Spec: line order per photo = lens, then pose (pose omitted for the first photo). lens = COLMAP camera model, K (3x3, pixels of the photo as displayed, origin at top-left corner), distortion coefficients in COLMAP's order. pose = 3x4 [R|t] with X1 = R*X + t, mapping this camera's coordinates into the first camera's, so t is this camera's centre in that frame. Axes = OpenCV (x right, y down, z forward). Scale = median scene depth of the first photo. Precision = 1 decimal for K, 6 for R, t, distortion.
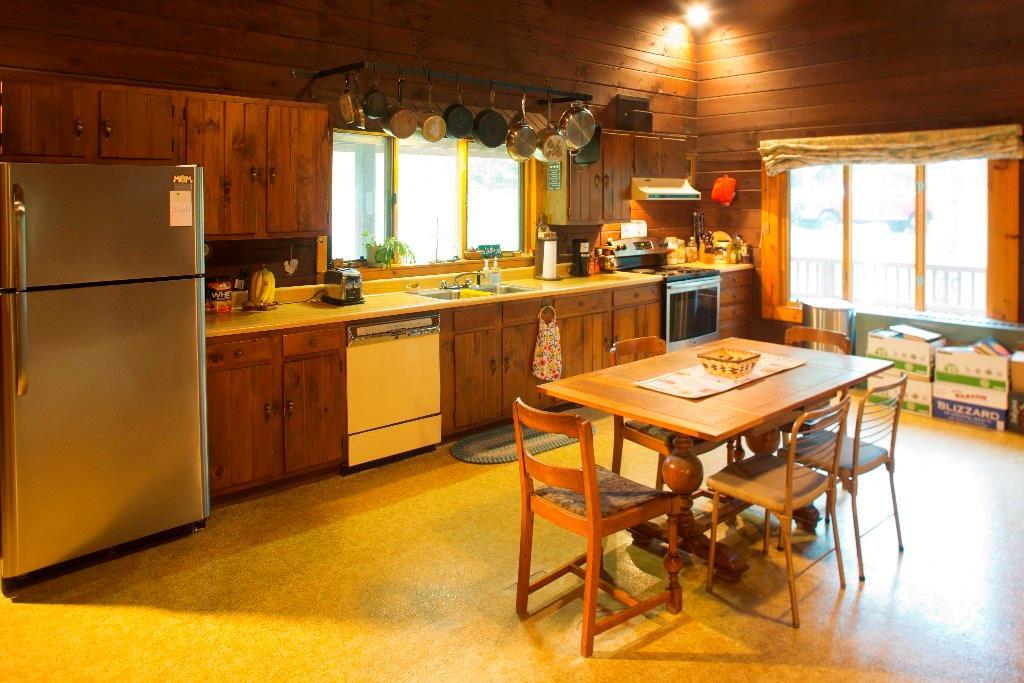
lens RADIAL K [[697.8, 0, 513.9], [0, 697.8, 213.1], [0, 0, 1]] dist [-0.057755, 0.039658]
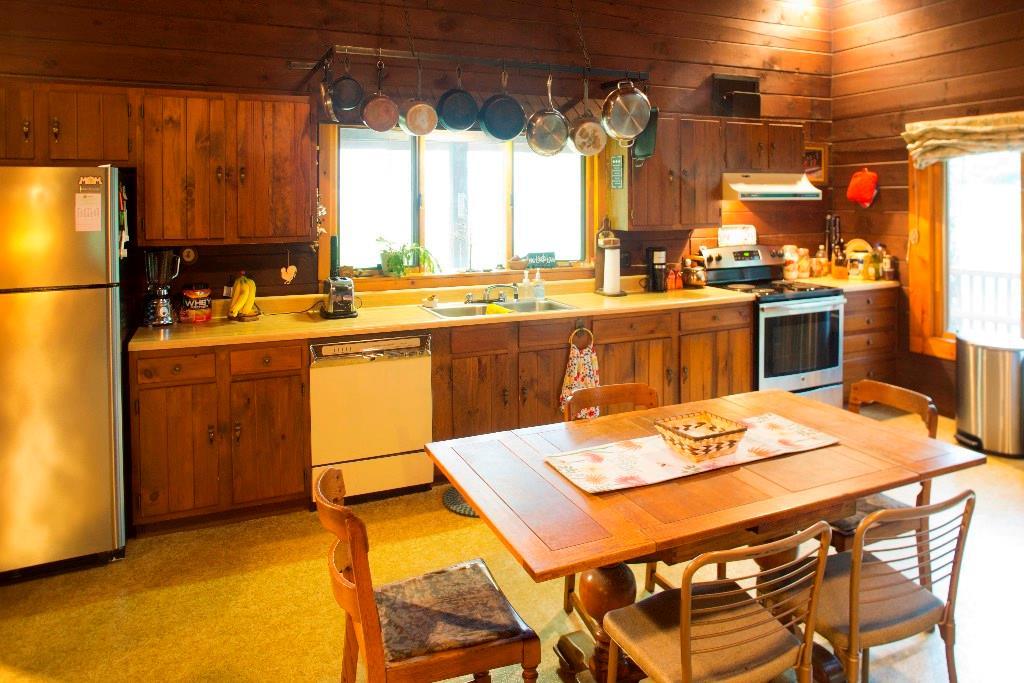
lens RADIAL K [[697.8, 0, 513.9], [0, 697.8, 213.1], [0, 0, 1]] dist [-0.057755, 0.039658]
pose [[0.957053, 0.001423, -0.289911, 0.187089], [-0.001526, 0.999999, -0.000130, -0.003657], [0.289910, 0.000567, 0.957054, 0.159289]]
